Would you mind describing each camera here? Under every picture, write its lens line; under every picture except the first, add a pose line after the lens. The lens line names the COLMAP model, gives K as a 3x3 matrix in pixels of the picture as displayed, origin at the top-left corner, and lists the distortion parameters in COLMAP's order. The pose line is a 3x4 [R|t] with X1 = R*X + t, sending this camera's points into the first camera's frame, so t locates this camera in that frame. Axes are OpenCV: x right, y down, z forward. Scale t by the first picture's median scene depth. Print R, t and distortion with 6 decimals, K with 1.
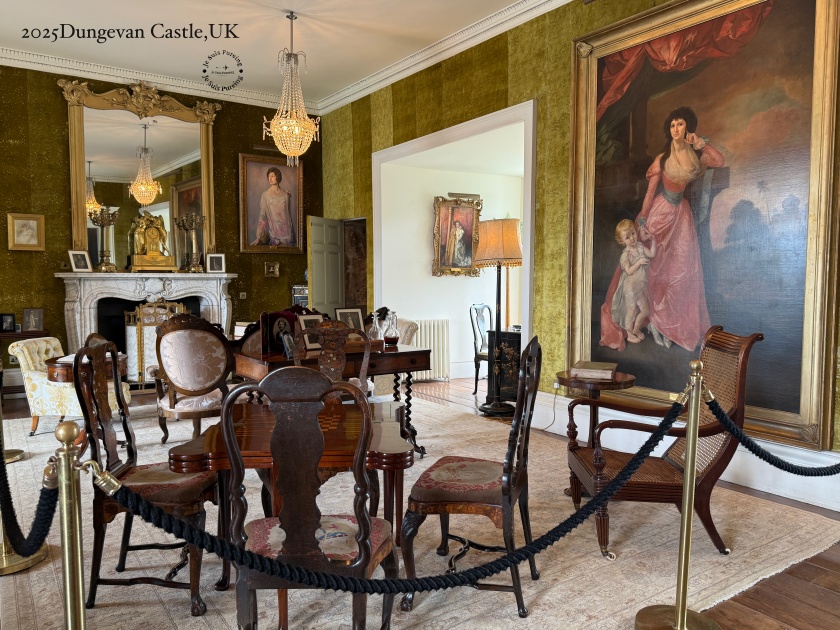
lens RADIAL K [[606.7, 0, 420.0], [0, 606.7, 315.0], [0, 0, 1]] dist [0.127098, -0.133430]
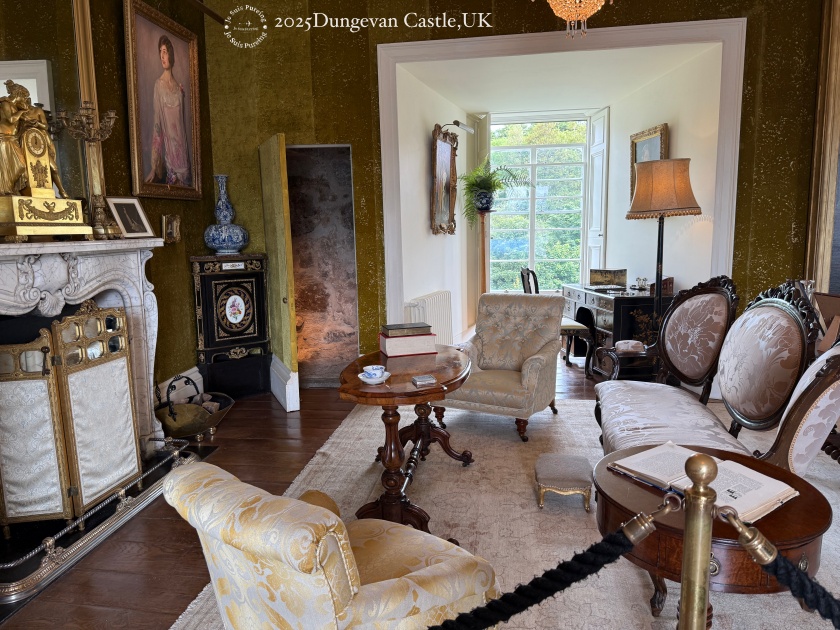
lens RADIAL K [[582.0, 0, 420.0], [0, 582.0, 315.0], [0, 0, 1]] dist [-0.007154, -0.002459]
pose [[0.684611, -0.121874, 0.718648, -0.511240], [0.069328, 0.992341, 0.102244, -0.039992], [-0.725605, -0.020176, 0.687816, 0.529141]]
